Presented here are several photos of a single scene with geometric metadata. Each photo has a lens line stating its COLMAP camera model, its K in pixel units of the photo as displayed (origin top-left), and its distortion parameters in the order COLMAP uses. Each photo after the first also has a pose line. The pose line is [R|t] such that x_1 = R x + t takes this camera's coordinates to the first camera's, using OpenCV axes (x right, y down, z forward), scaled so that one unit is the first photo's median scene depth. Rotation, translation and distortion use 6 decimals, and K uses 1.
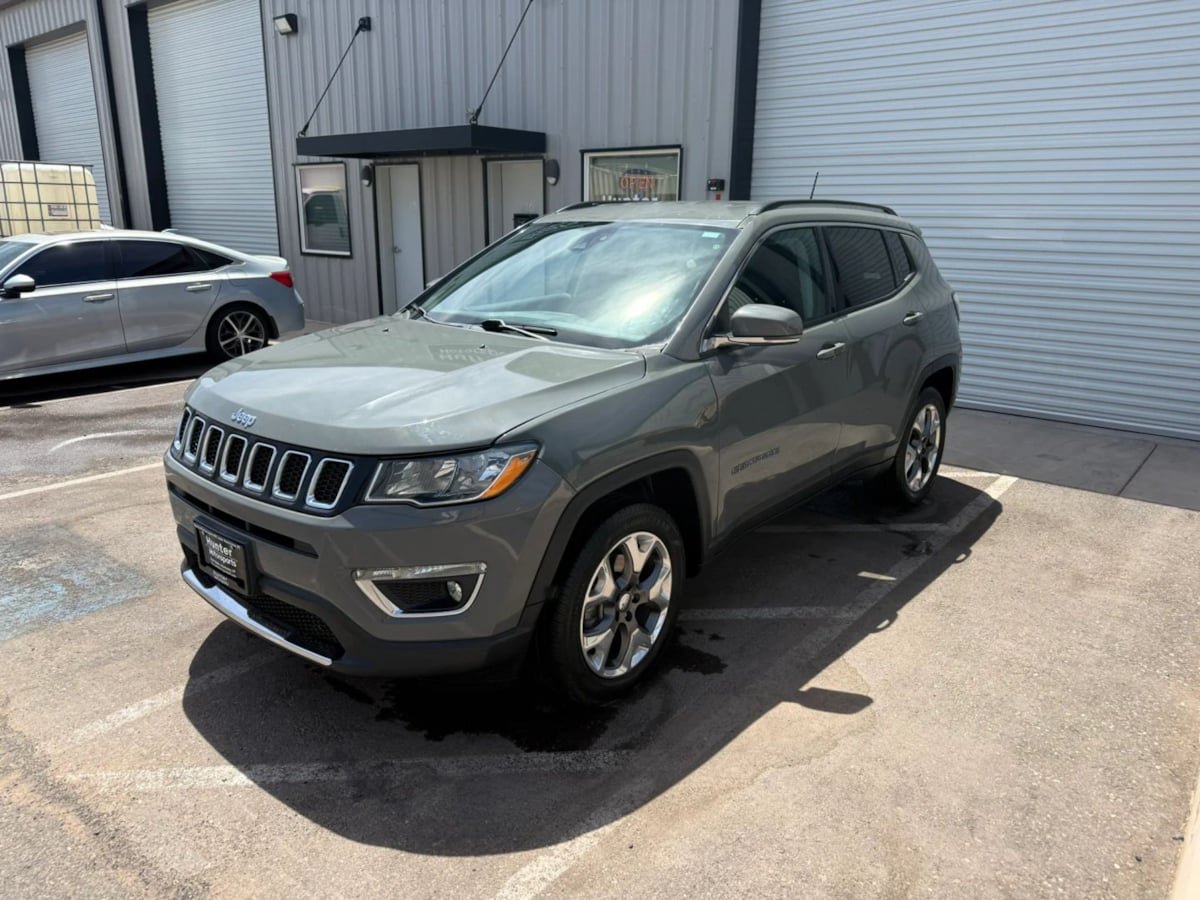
lens RADIAL K [[844.0, 0, 595.4], [0, 844.0, 453.3], [0, 0, 1]] dist [0.042612, -0.055922]
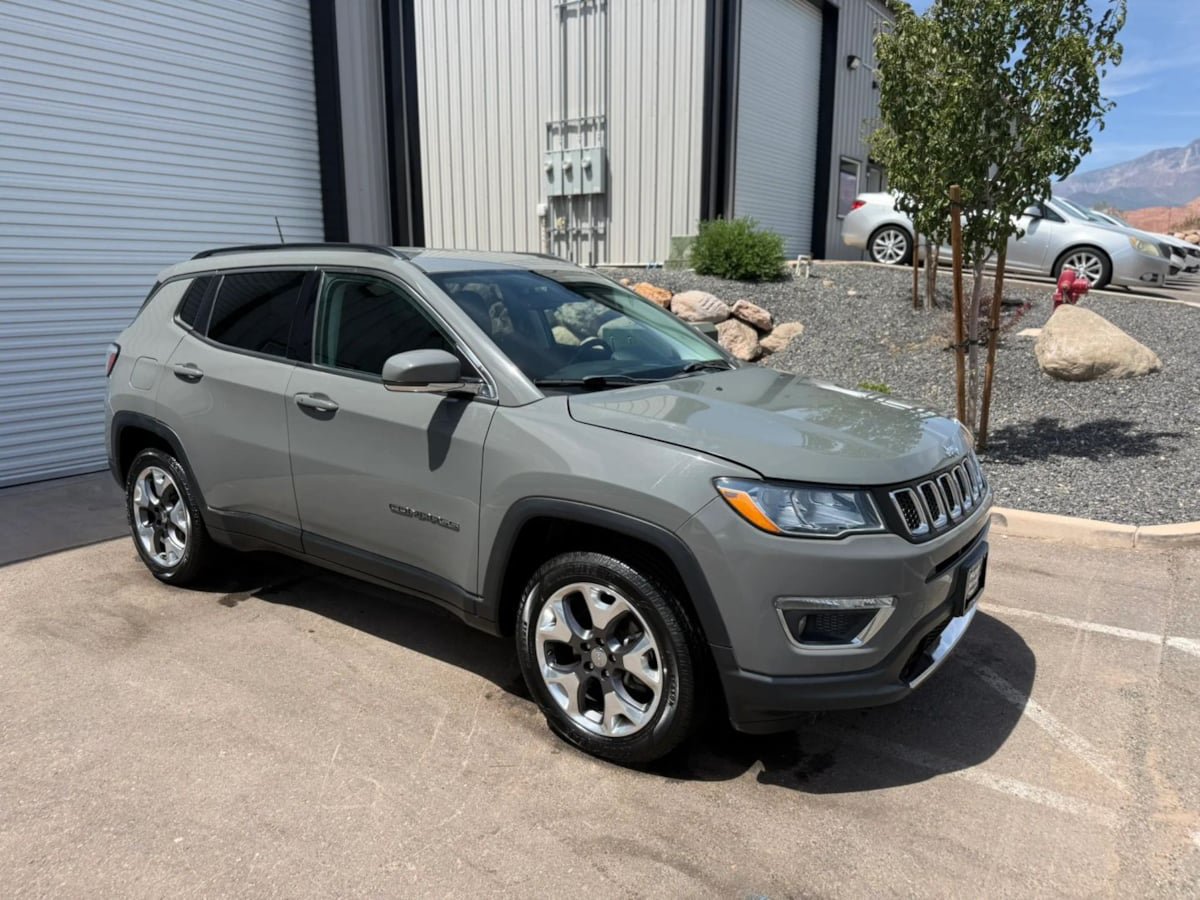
lens RADIAL K [[834.0, 0, 602.0], [0, 834.0, 470.0], [0, 0, 1]] dist [0.047475, -0.070919]
pose [[-0.088680, -0.234341, 0.968101, -0.847899], [0.266282, 0.930978, 0.249747, -0.241577], [-0.959807, 0.279936, -0.020158, 0.876166]]
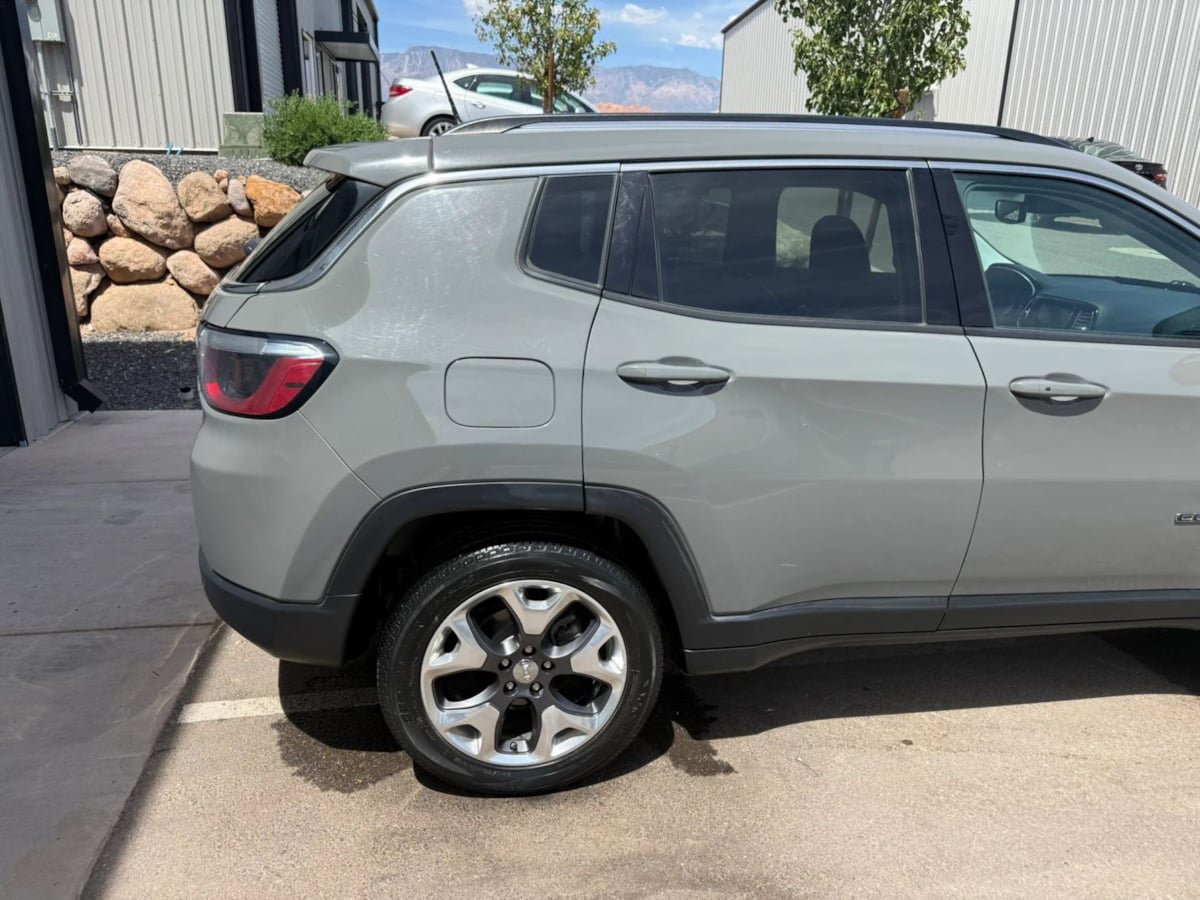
lens RADIAL K [[910.9, 0, 597.8], [0, 910.9, 426.3], [0, 0, 1]] dist [-0.037943, 0.003155]
pose [[-0.759249, -0.203641, 0.618119, -0.206404], [0.137523, 0.878133, 0.458225, -0.434156], [-0.636104, 0.432912, -0.638717, 1.602213]]
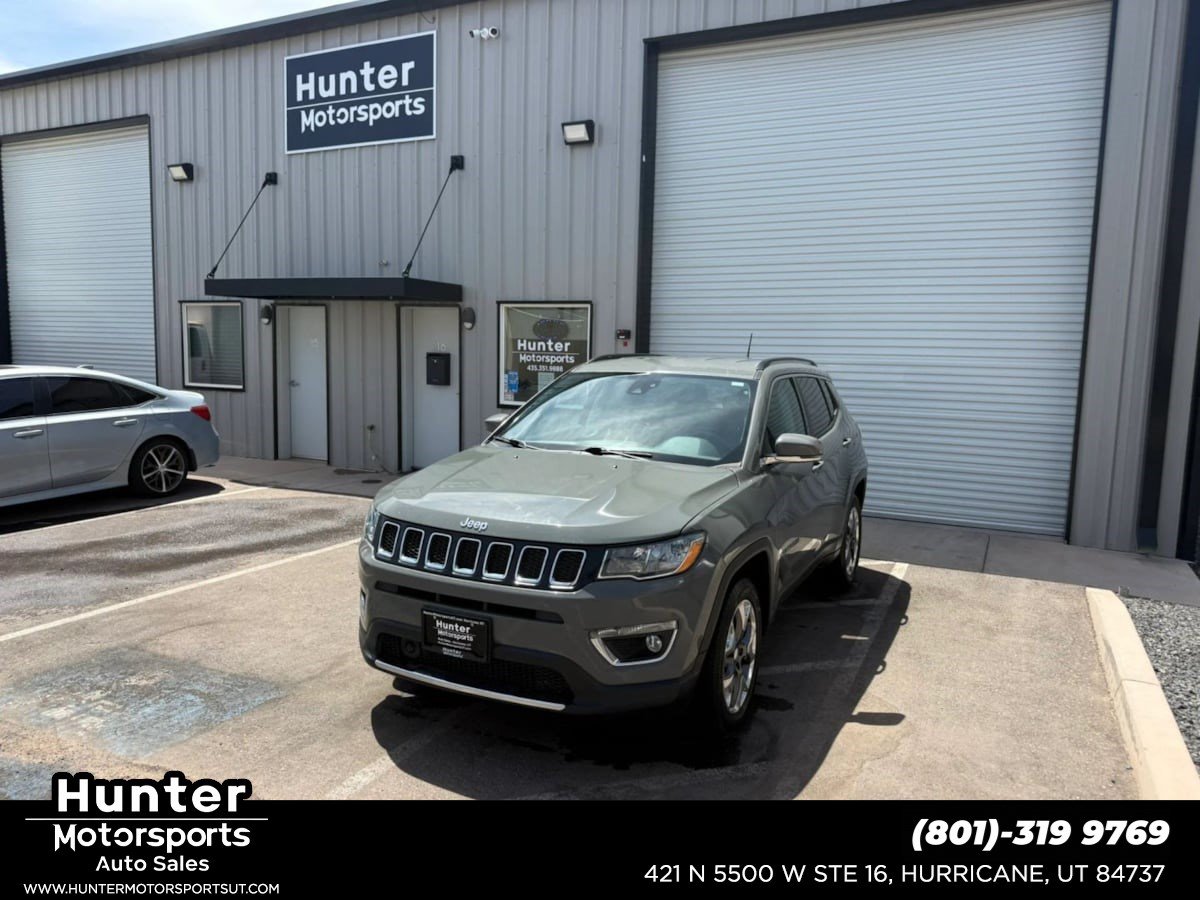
lens RADIAL K [[838.7, 0, 607.5], [0, 838.7, 451.2], [0, 0, 1]] dist [0.065021, -0.091386]
pose [[0.969595, -0.014696, 0.244272, -0.317723], [0.051562, 0.988054, -0.145223, 0.027730], [-0.239220, 0.153403, 0.958771, -0.182663]]
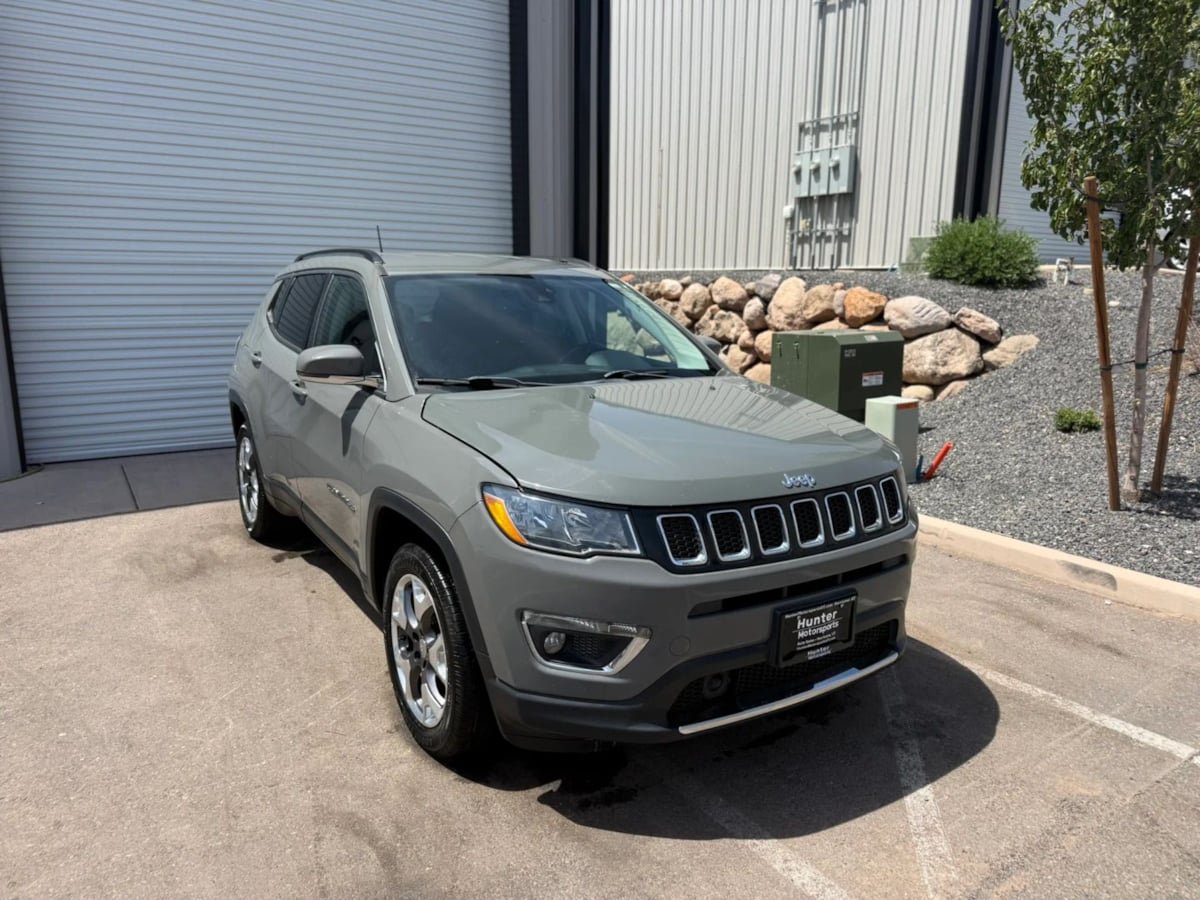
lens RADIAL K [[849.7, 0, 600.0], [0, 849.7, 450.0], [0, 0, 1]] dist [-0.000526, -0.008508]
pose [[0.279260, -0.199273, 0.939310, -0.822837], [0.252187, 0.959109, 0.128498, -0.152235], [-0.926507, 0.200998, 0.318095, 0.541523]]
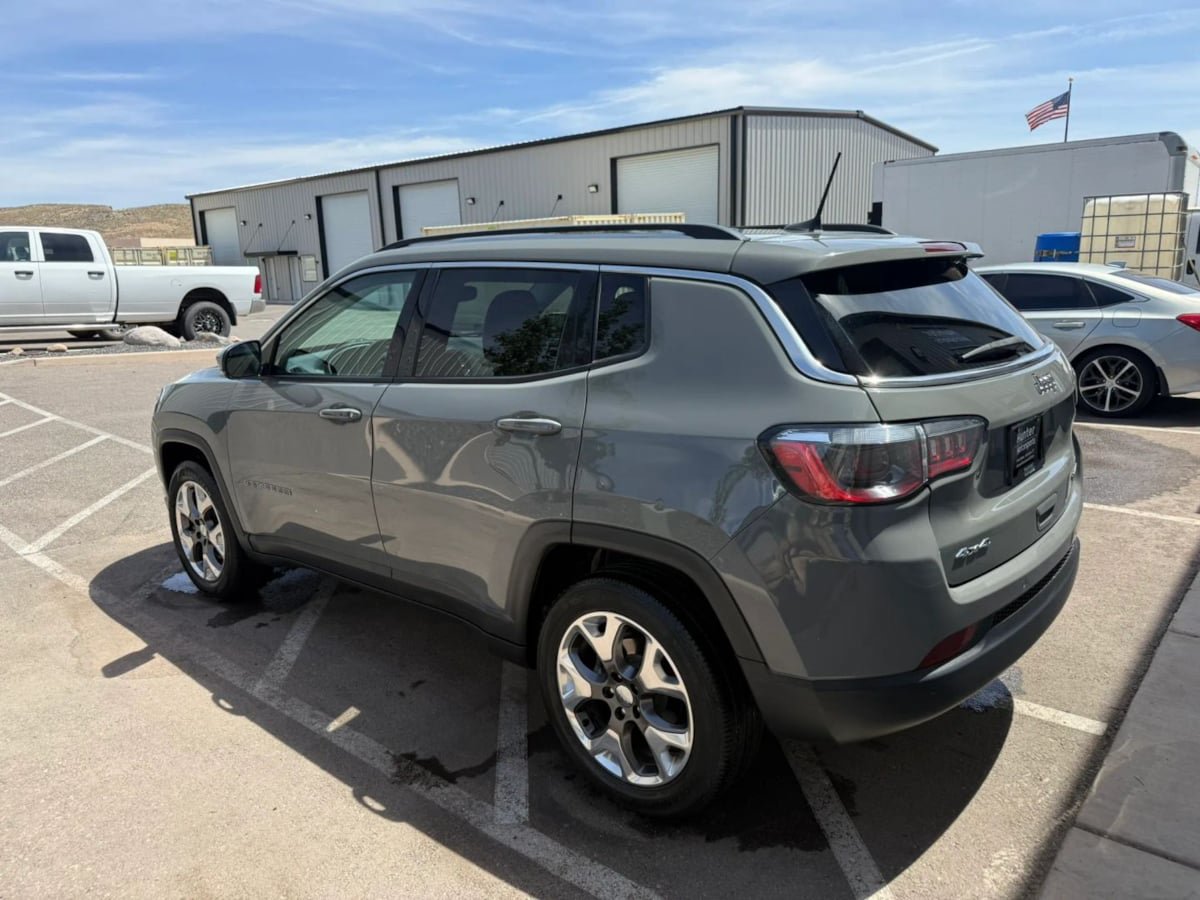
lens RADIAL K [[850.4, 0, 601.4], [0, 850.4, 445.1], [0, 0, 1]] dist [0.045685, -0.061845]
pose [[-0.015601, 0.200520, -0.979565, 0.938365], [-0.239132, 0.950506, 0.198380, -0.271439], [0.970862, 0.237341, 0.033122, 1.033559]]
